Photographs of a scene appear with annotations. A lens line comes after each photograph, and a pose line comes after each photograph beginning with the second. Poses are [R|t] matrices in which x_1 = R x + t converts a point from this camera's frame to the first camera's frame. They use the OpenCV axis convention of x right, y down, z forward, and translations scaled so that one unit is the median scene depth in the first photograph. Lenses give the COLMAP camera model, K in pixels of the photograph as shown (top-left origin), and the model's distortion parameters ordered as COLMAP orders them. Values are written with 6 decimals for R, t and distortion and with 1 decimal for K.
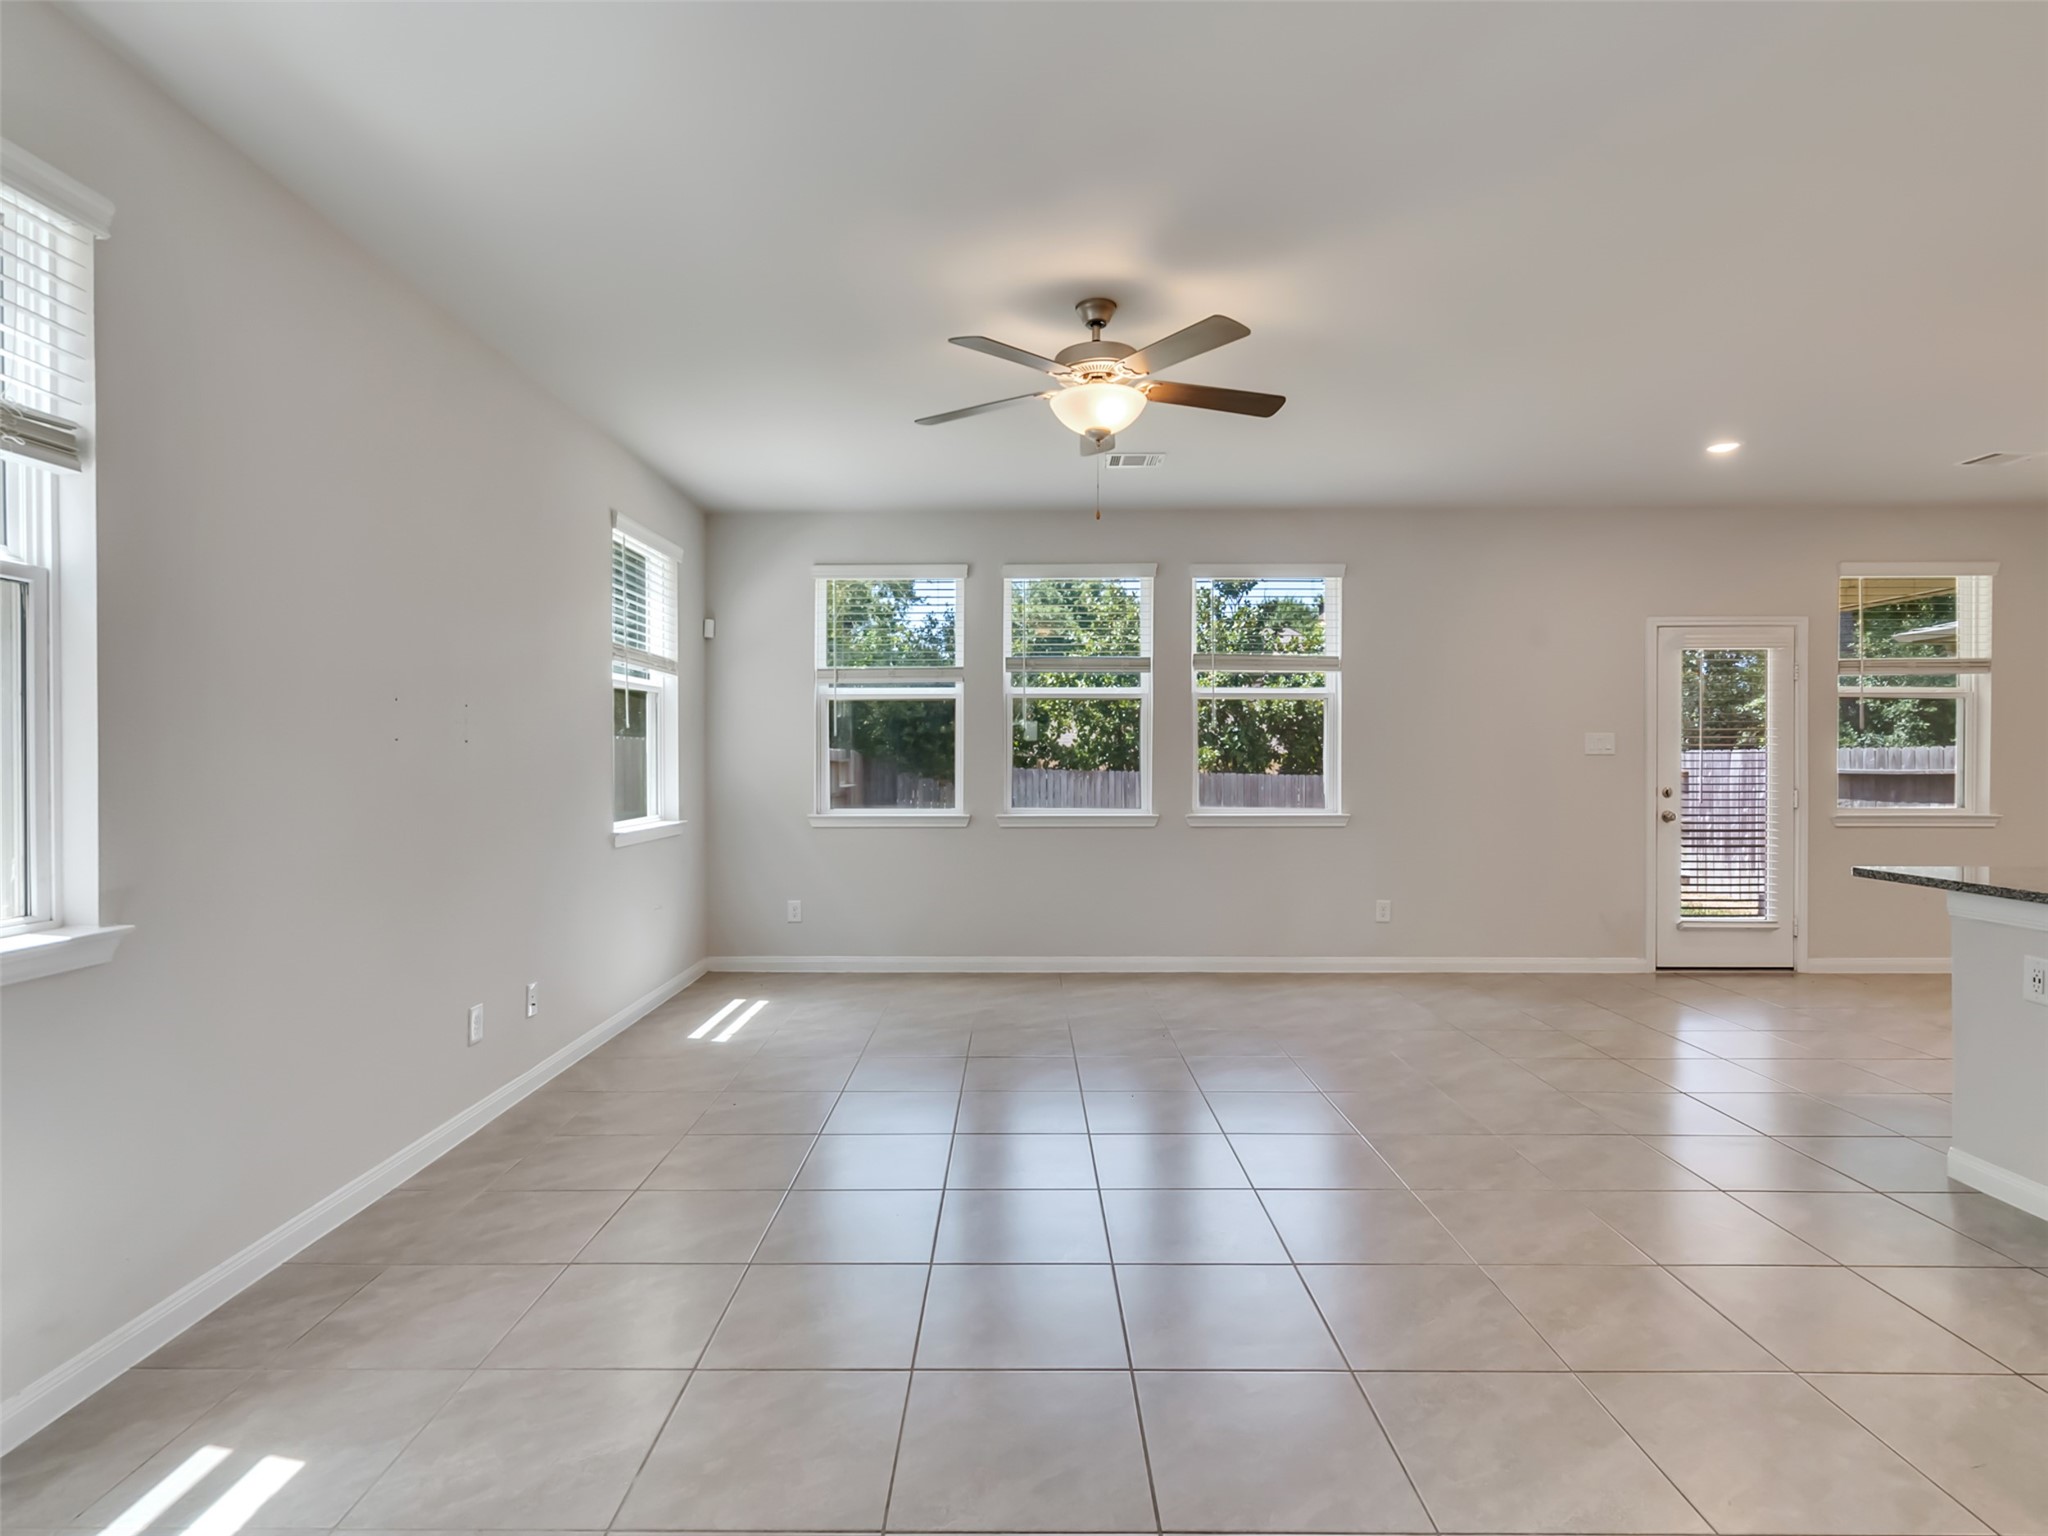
lens RADIAL K [[1055.2, 0, 1004.1], [0, 1055.2, 768.5], [0, 0, 1]] dist [-0.008037, 0.003847]
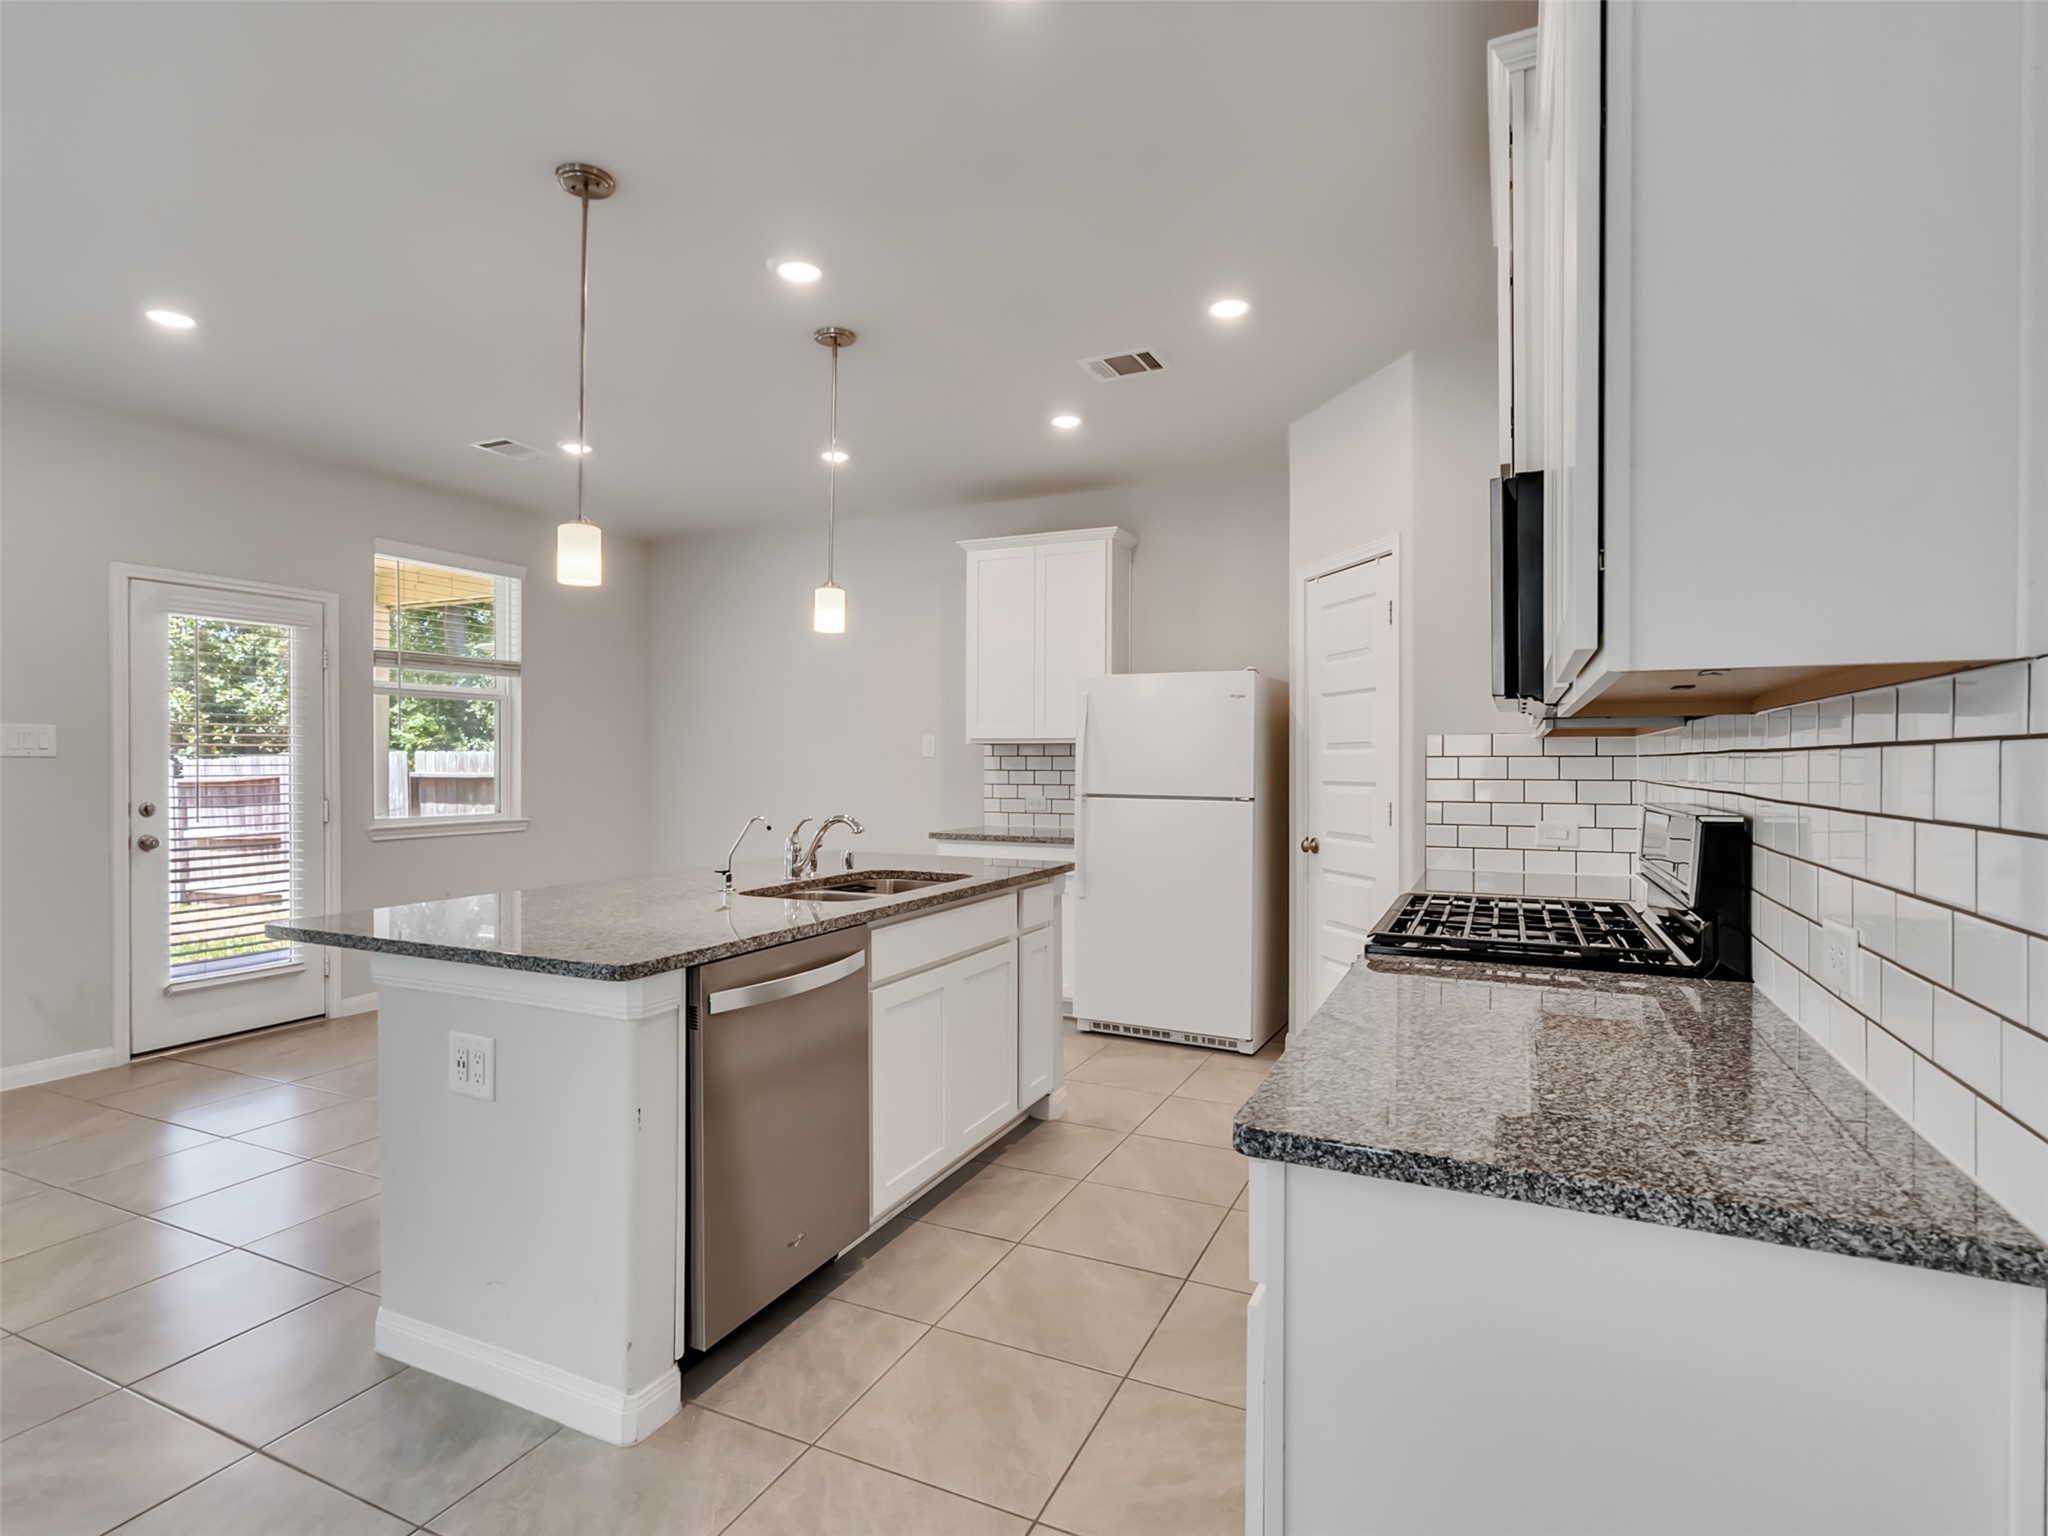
lens RADIAL K [[1055.2, 0, 1007.9], [0, 1055.2, 764.3], [0, 0, 1]] dist [-0.008037, 0.003847]
pose [[0.419296, -0.002463, 0.907846, 0.221664], [0.008968, 0.999959, -0.001430, -0.001922], [-0.907805, 0.008741, 0.419301, 0.159413]]
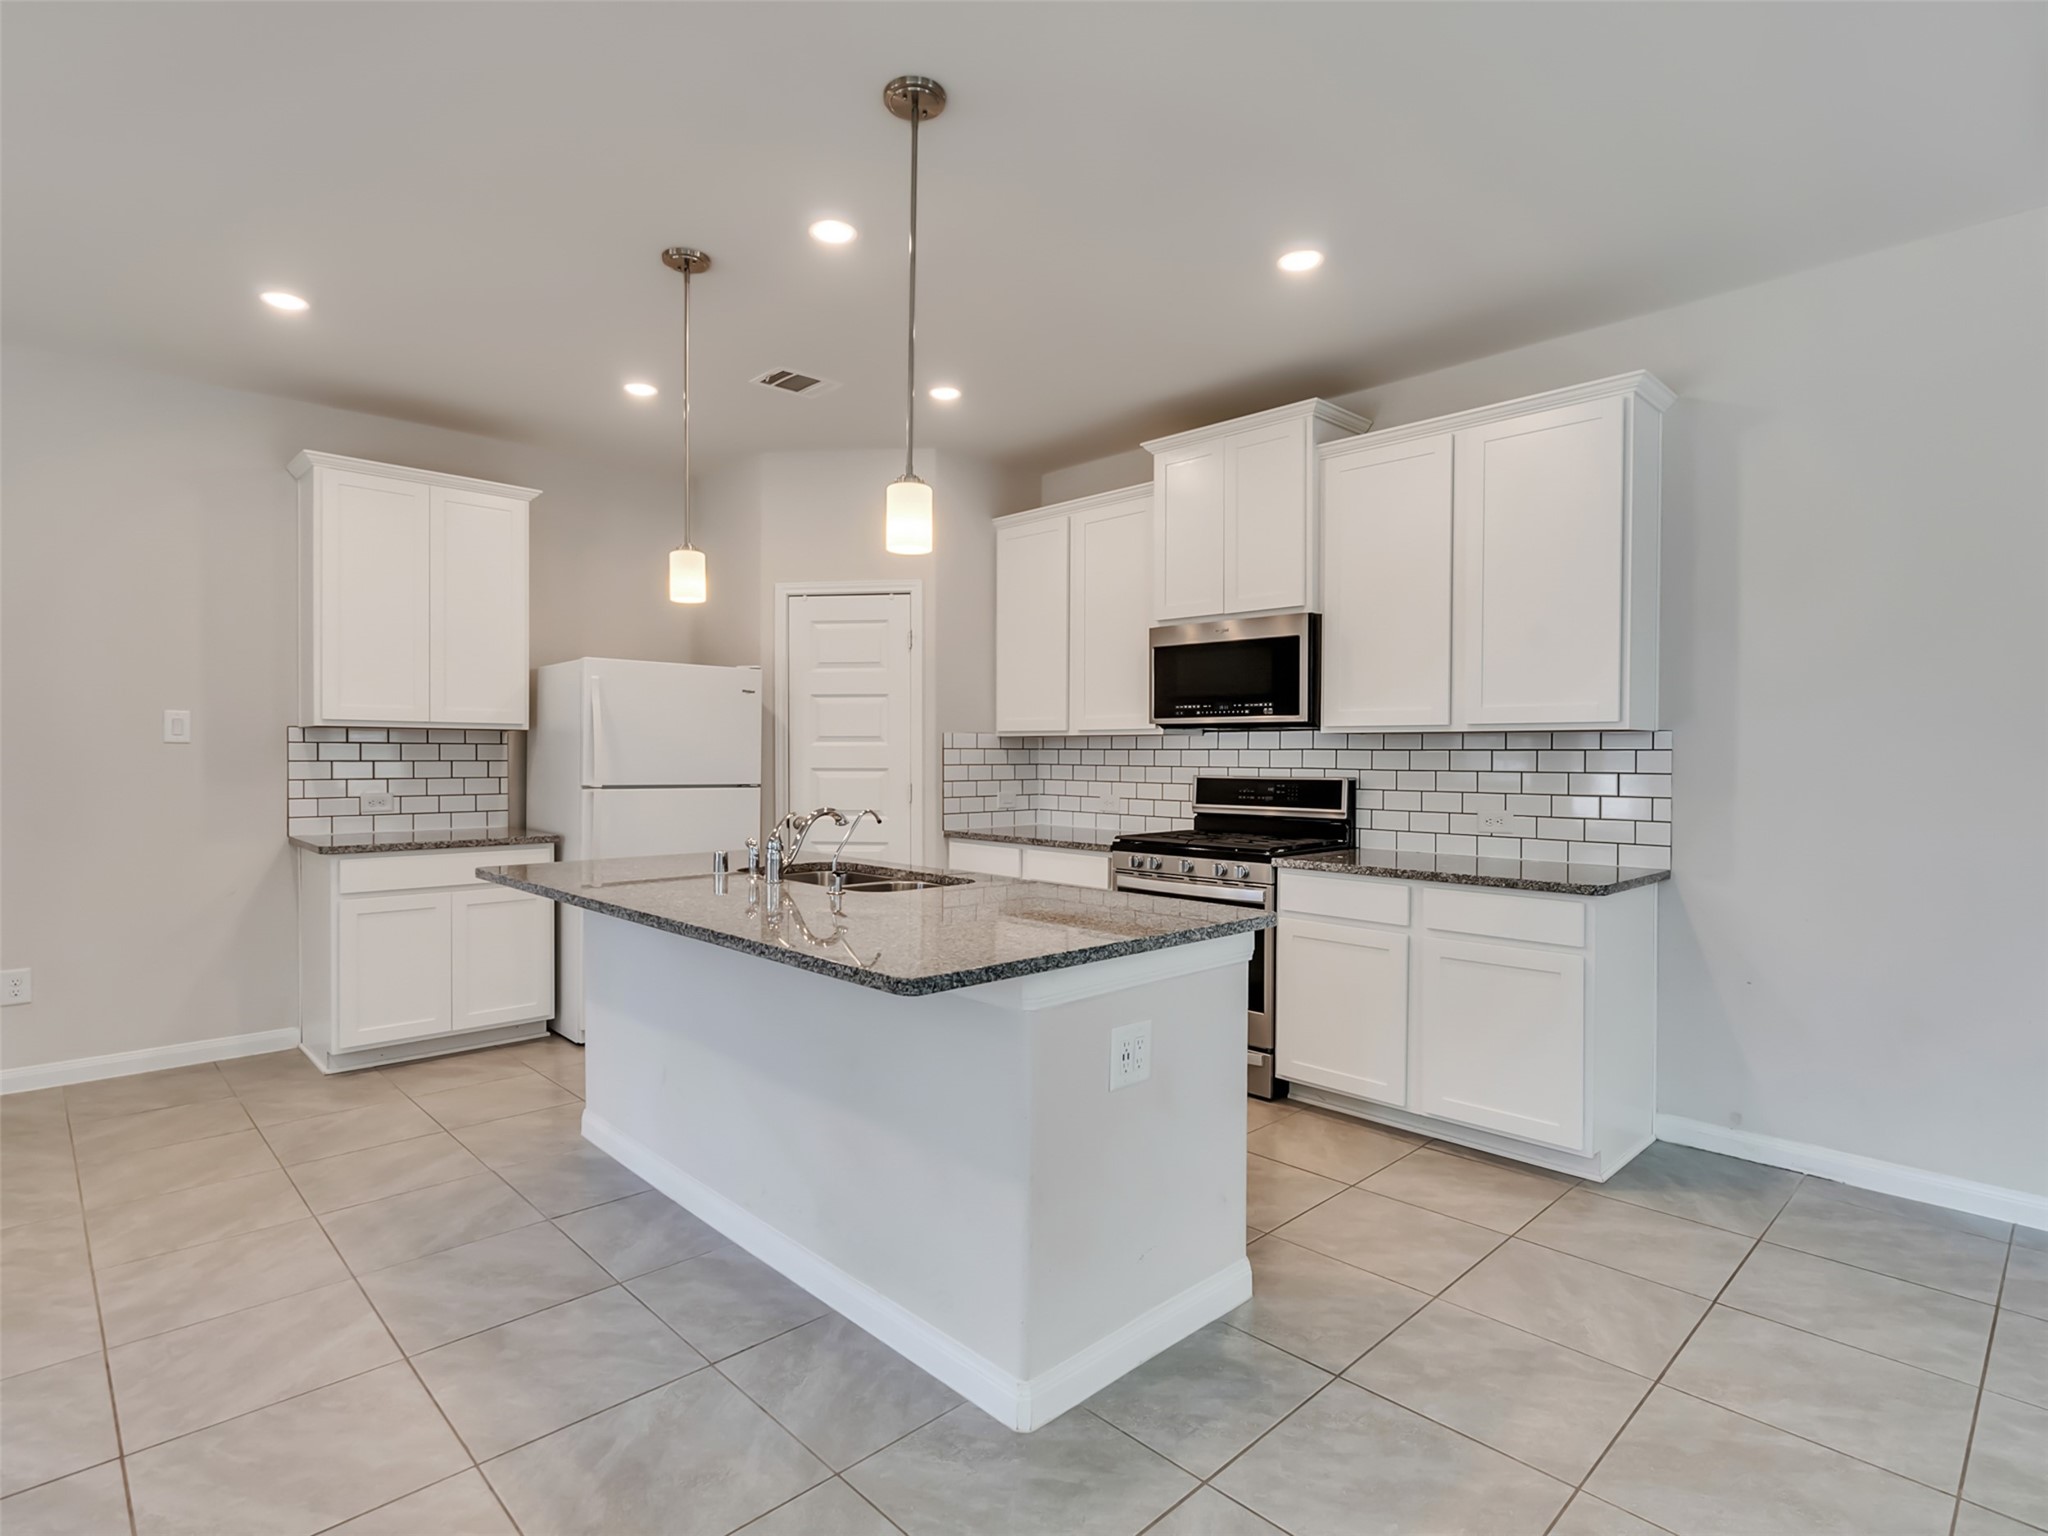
lens RADIAL K [[1055.2, 0, 1013.9], [0, 1055.2, 765.3], [0, 0, 1]] dist [-0.008037, 0.003847]
pose [[-0.698724, -0.012575, 0.715280, 0.239631], [0.002357, 0.999800, 0.019879, -0.008120], [-0.715387, 0.015576, -0.698555, 0.730933]]
